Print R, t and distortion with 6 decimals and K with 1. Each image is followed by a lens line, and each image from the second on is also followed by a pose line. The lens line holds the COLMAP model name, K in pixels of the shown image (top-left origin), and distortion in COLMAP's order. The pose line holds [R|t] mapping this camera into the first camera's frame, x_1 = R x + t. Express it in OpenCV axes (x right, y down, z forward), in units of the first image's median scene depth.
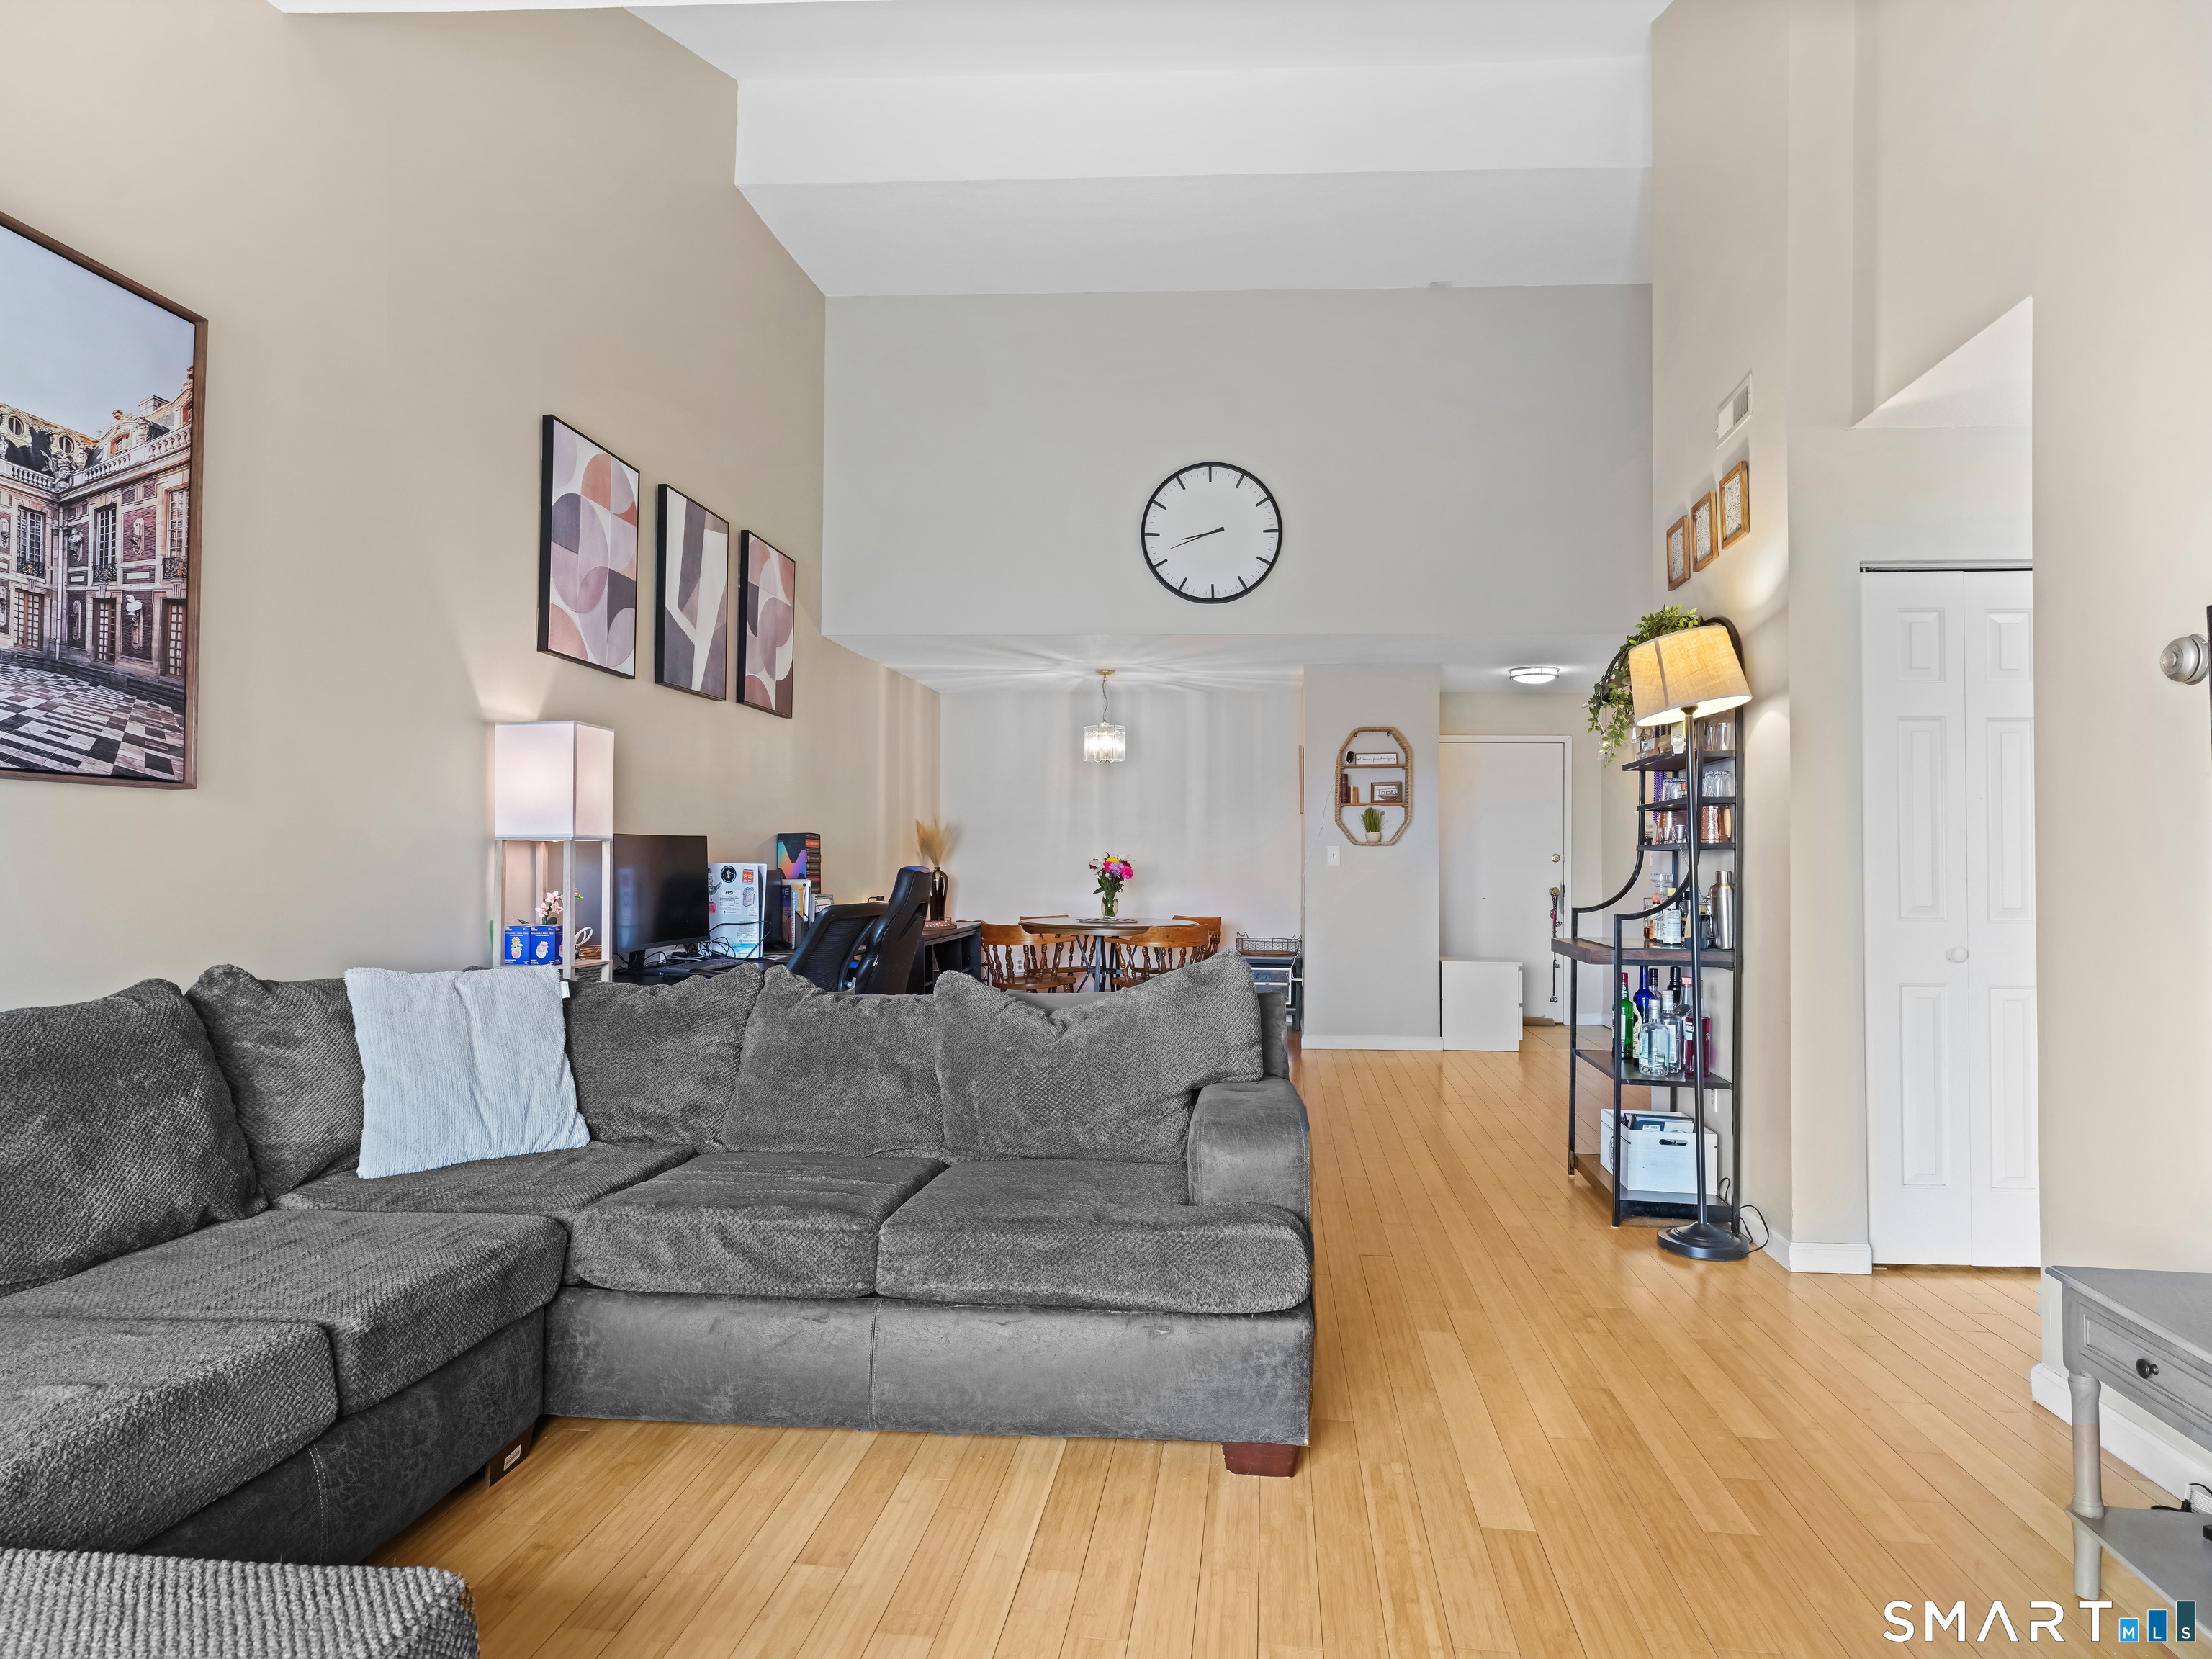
lens RADIAL K [[1242.7, 0, 1106.0], [0, 1242.7, 829.5], [0, 0, 1]] dist [-0.000095, 0.000004]
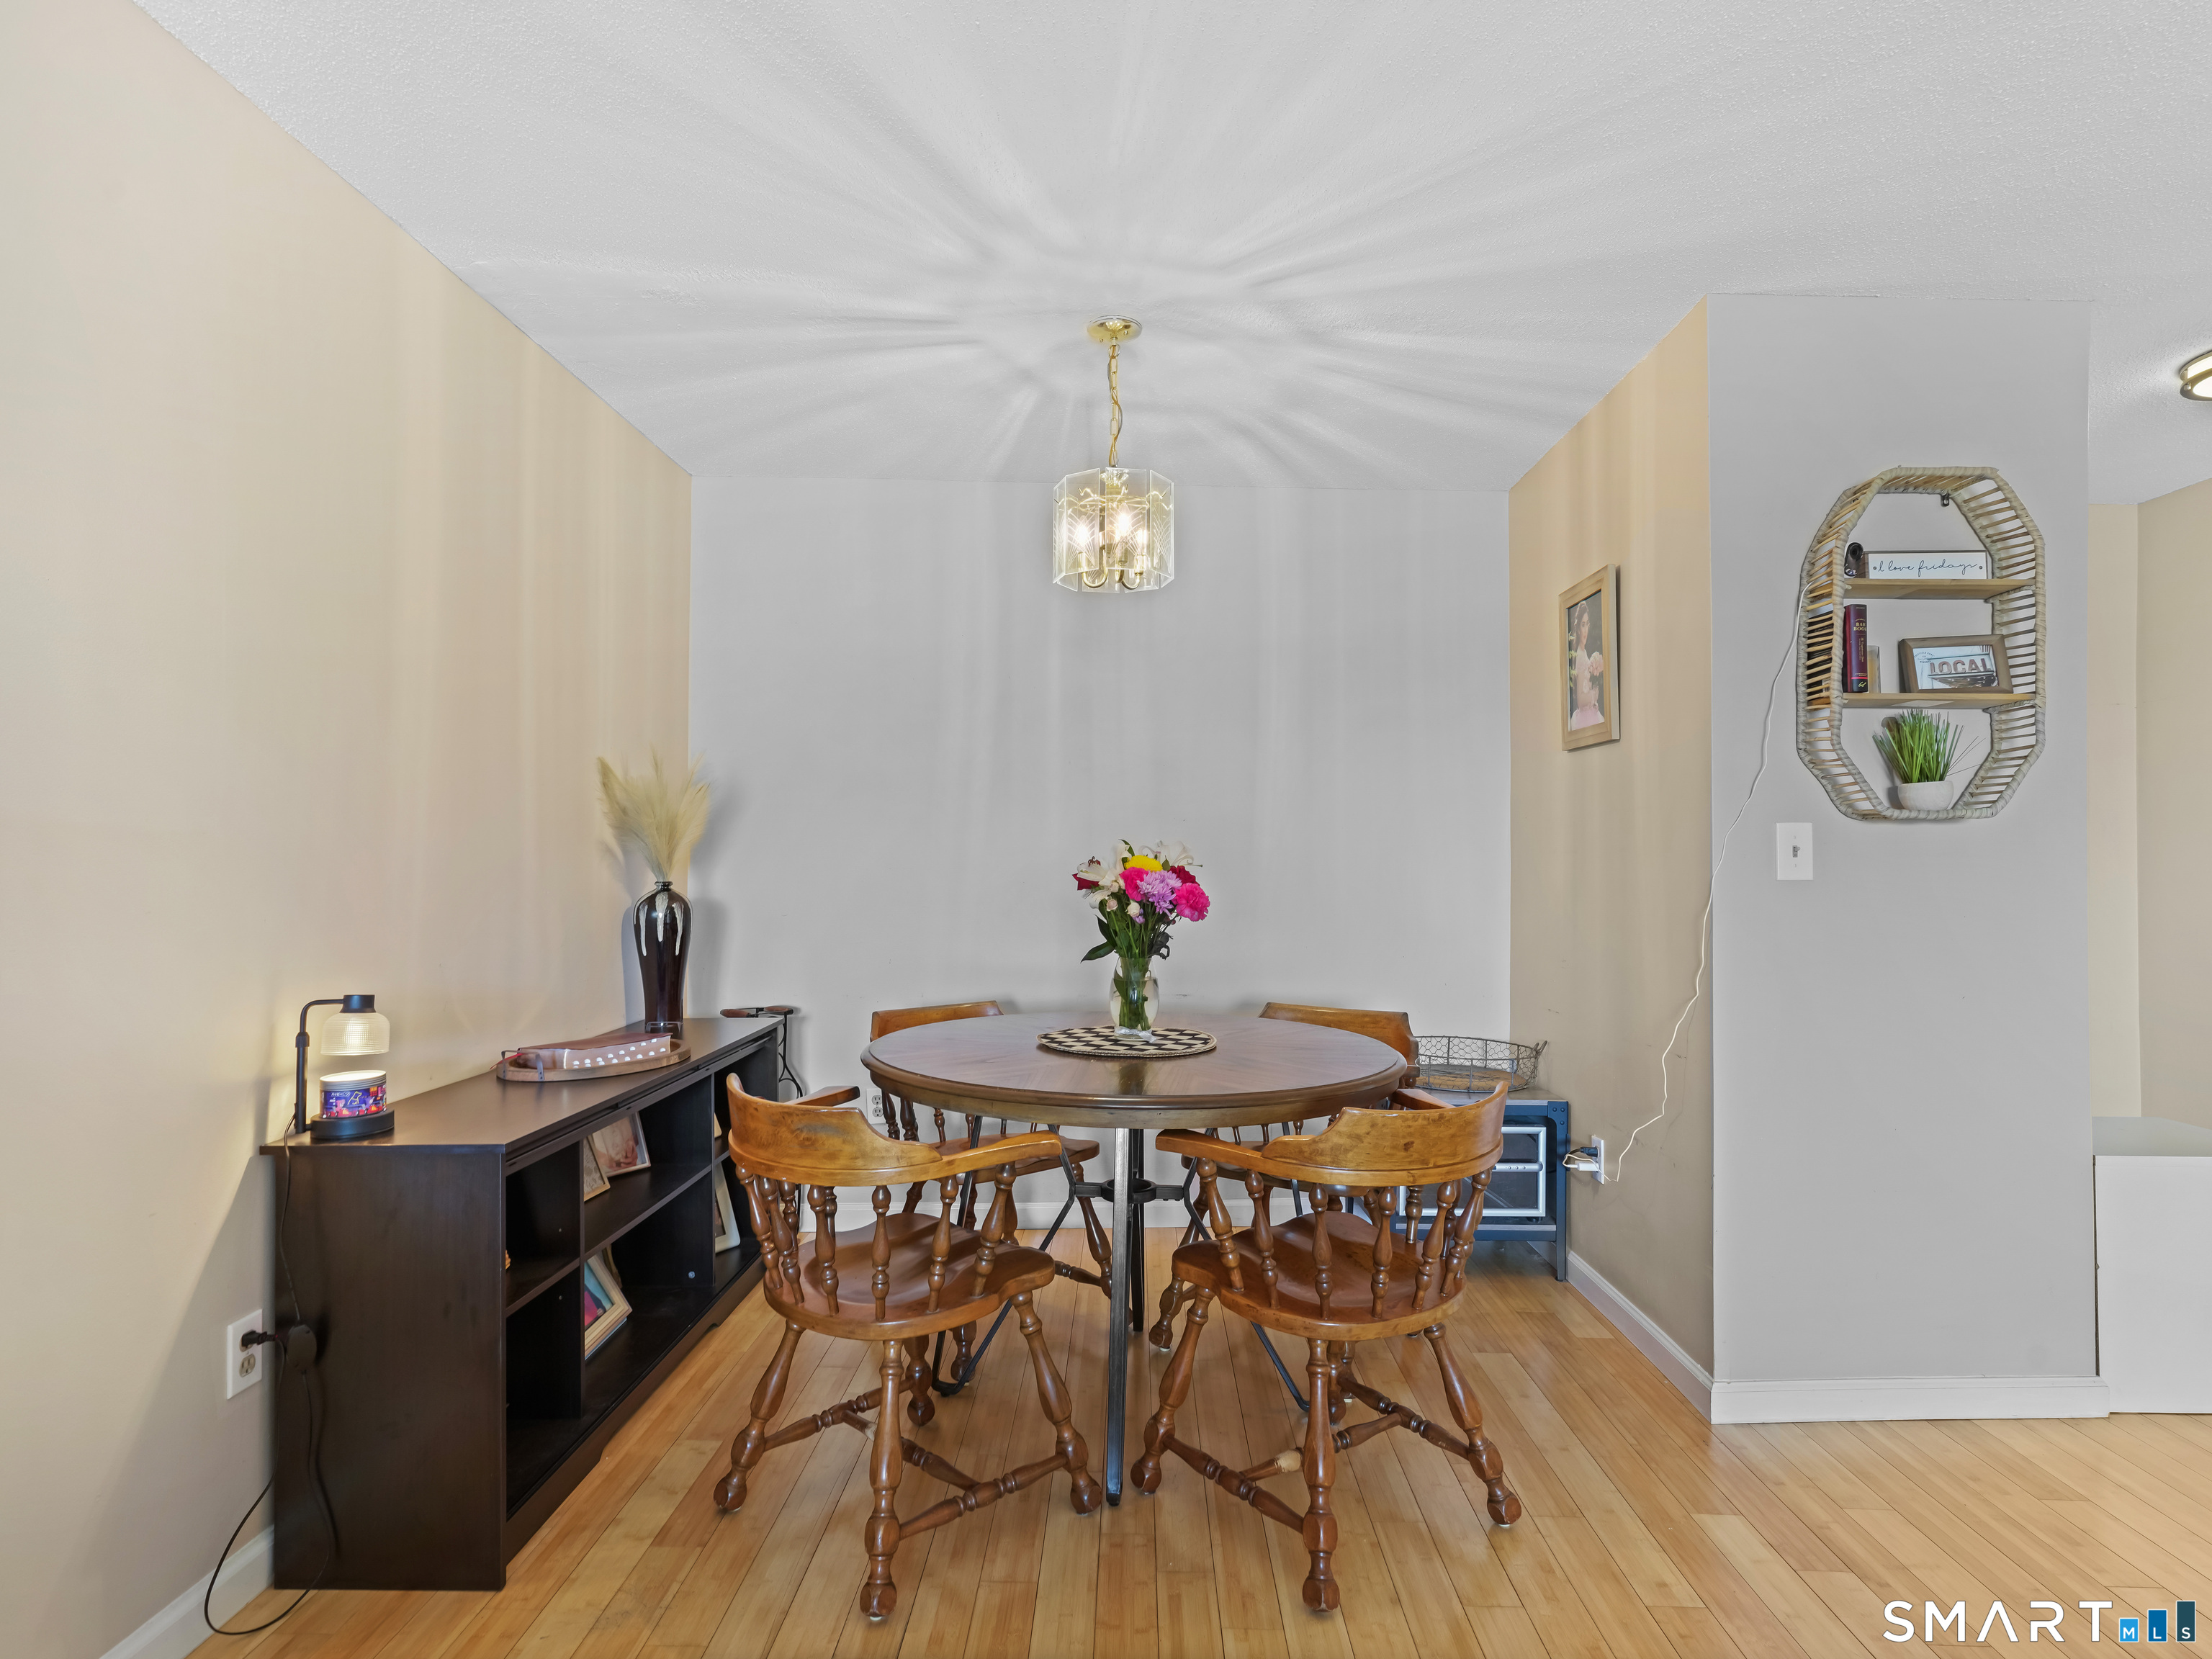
lens RADIAL K [[1273.7, 0, 1106.0], [0, 1273.7, 829.5], [0, 0, 1]] dist [0.000082, 0.000112]
pose [[0.995107, 0.002214, 0.098775, -0.040973], [-0.001825, 0.999990, -0.004031, 0.016882], [-0.098783, 0.003831, 0.995102, 0.667868]]
